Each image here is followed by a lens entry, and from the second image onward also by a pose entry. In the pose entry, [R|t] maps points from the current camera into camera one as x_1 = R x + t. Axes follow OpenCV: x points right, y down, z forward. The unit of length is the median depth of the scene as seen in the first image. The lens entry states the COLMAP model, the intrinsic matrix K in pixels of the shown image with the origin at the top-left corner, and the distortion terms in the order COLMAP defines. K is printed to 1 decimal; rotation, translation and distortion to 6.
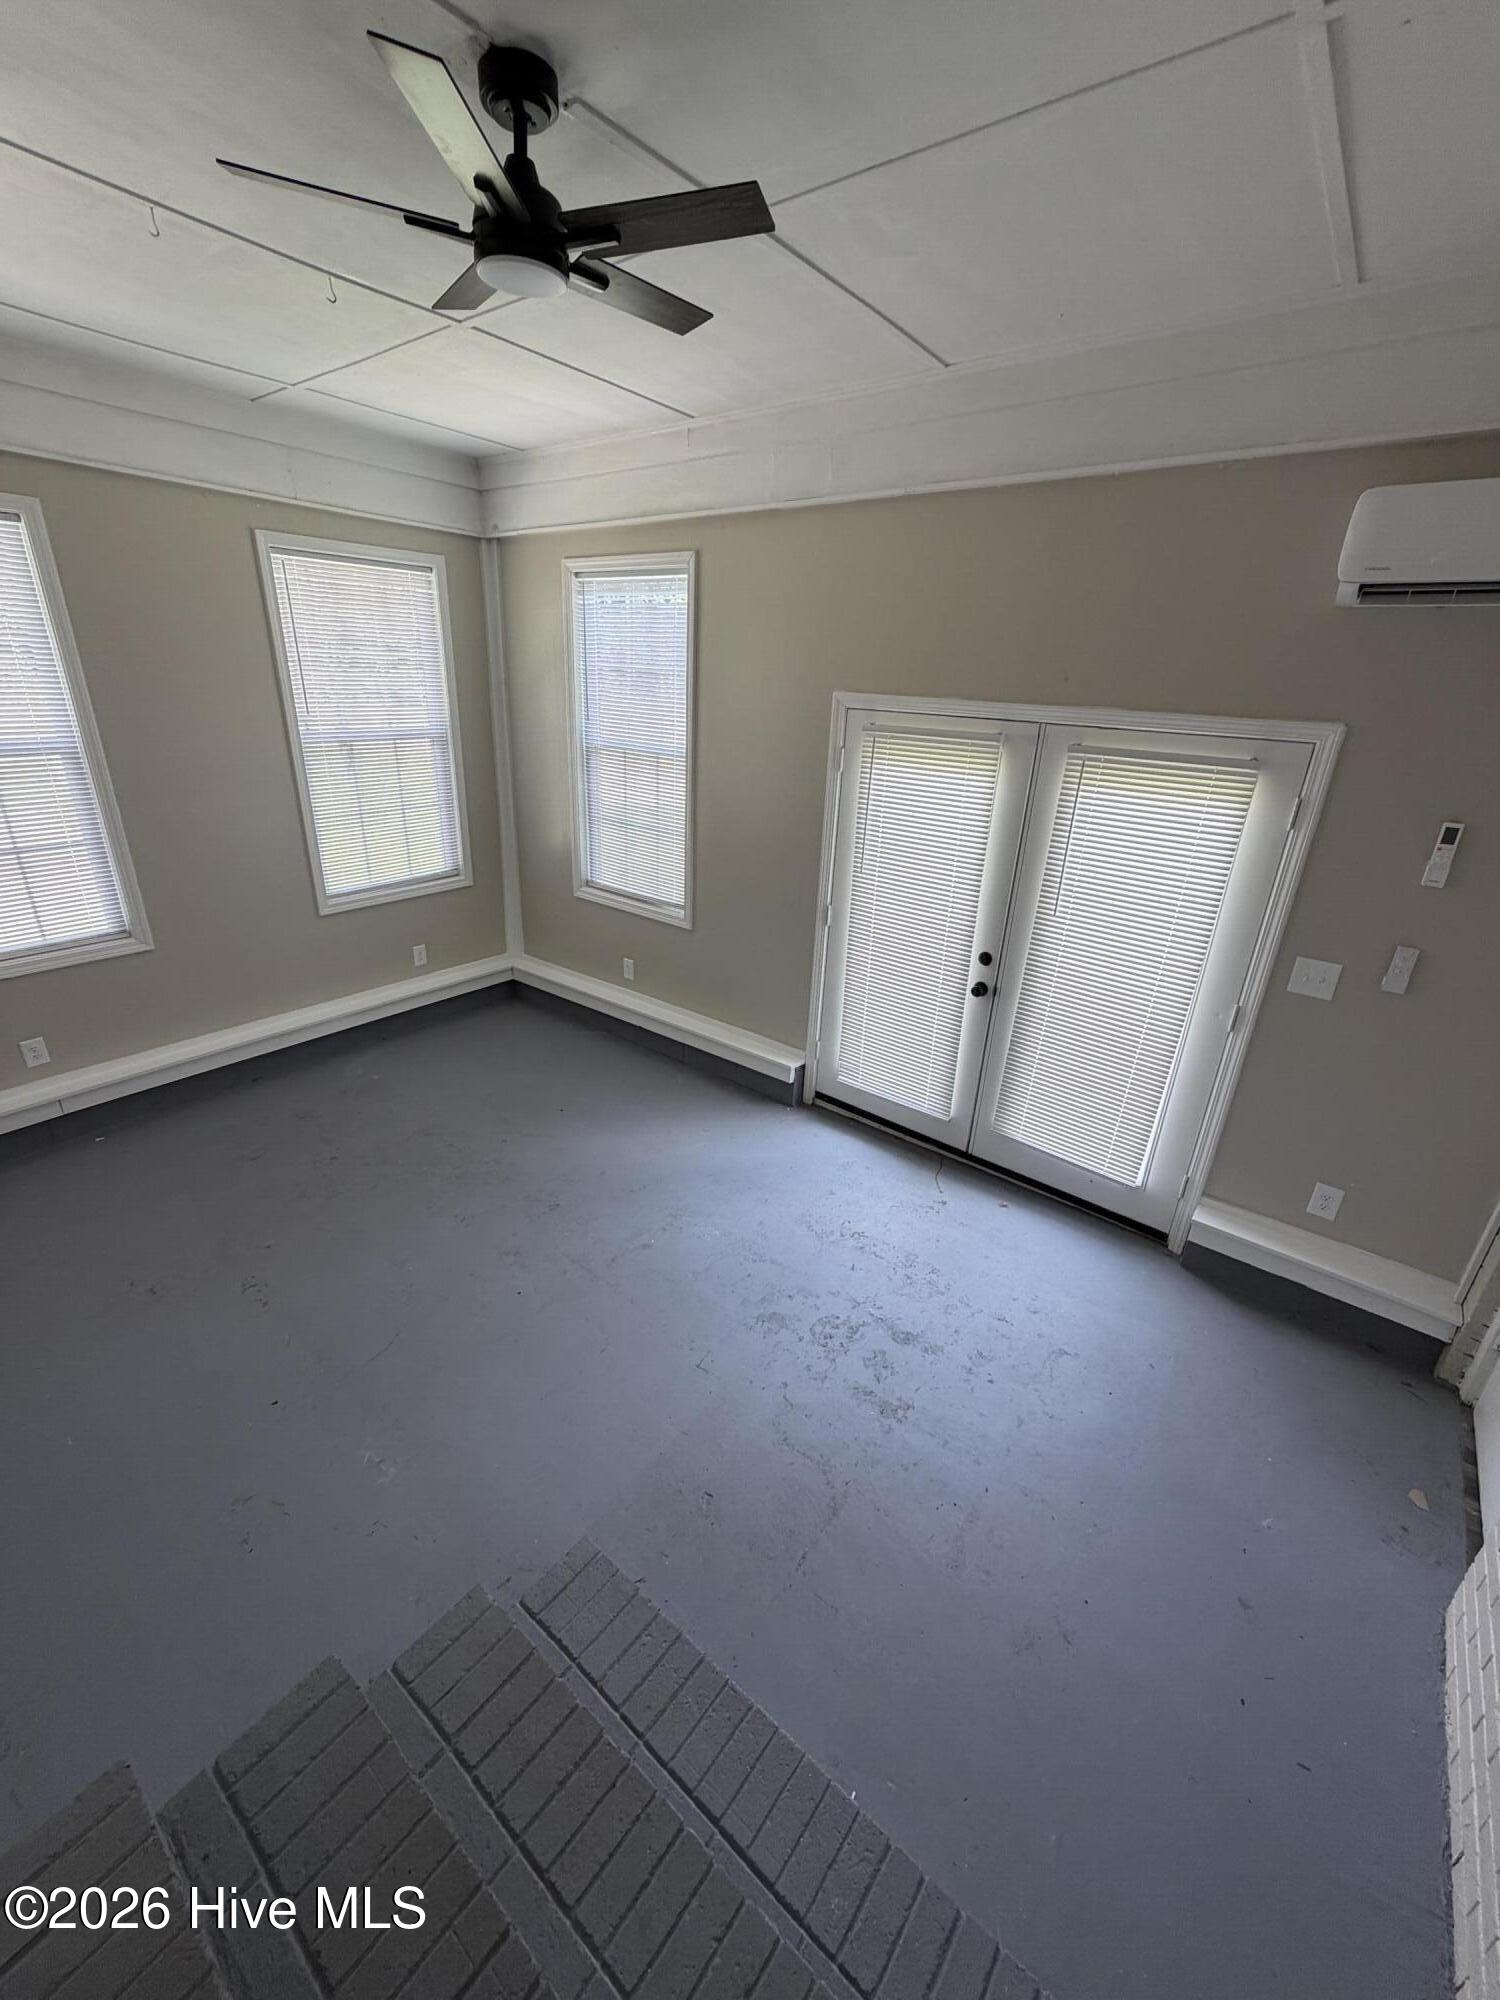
lens RADIAL K [[796.2, 0, 750.7], [0, 796.2, 998.7], [0, 0, 1]] dist [-0.003913, -0.000297]
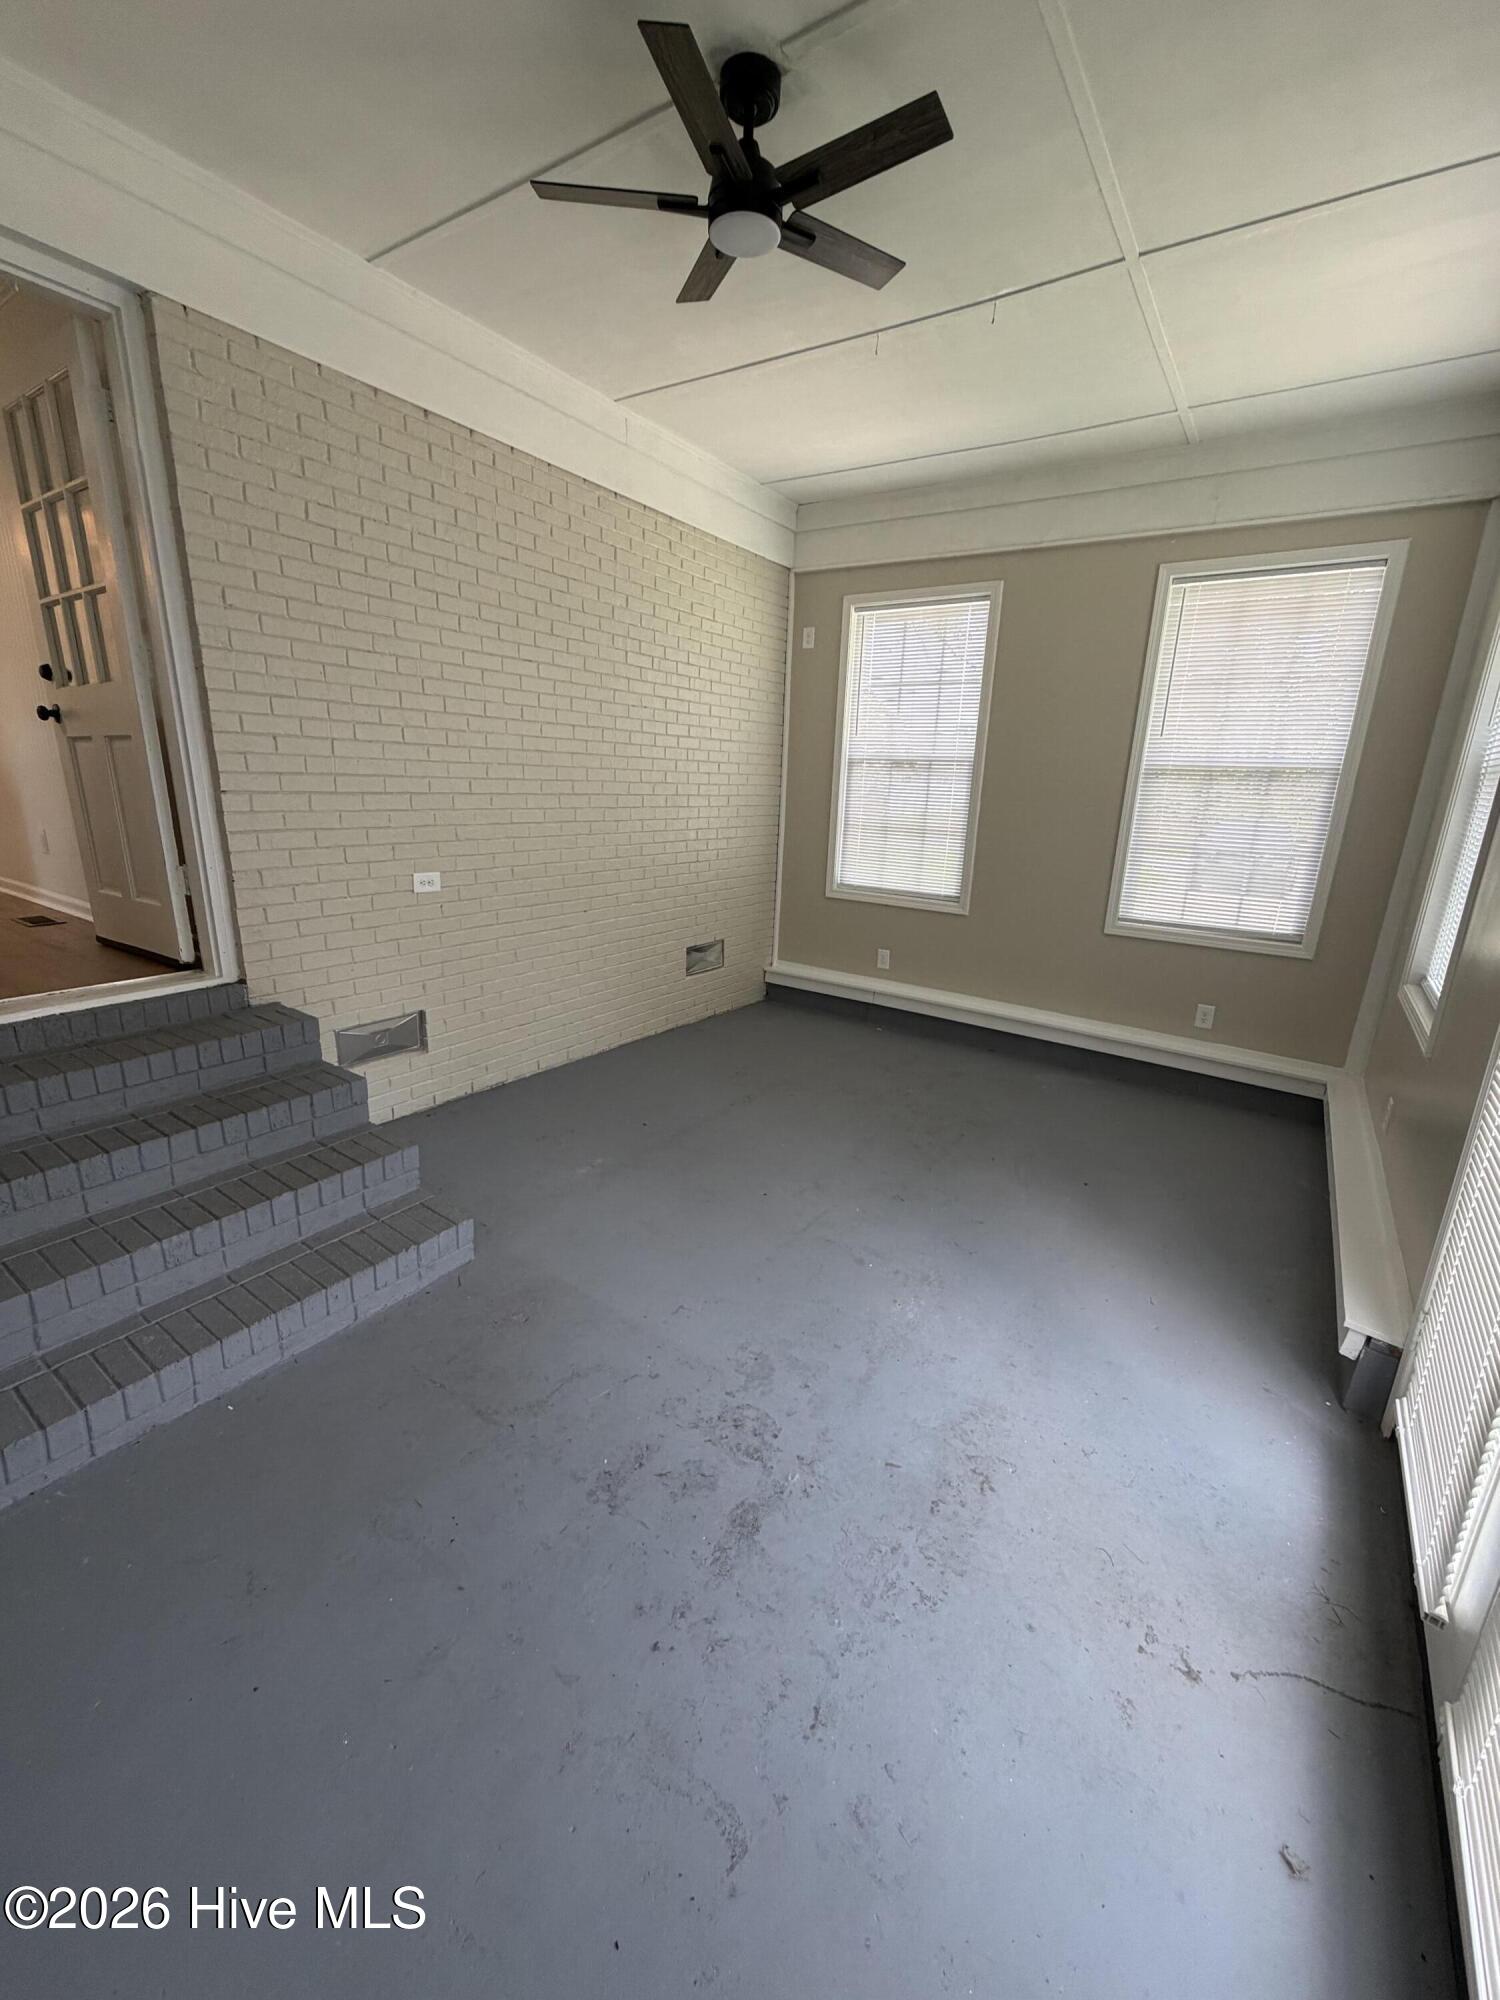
lens RADIAL K [[796.2, 0, 754.0], [0, 796.2, 998.8], [0, 0, 1]] dist [-0.003913, -0.000297]
pose [[0.064201, 0.227366, -0.971691, 0.544087], [-0.413271, 0.892338, 0.181493, -0.036265], [0.908342, 0.389919, 0.151252, 0.590070]]
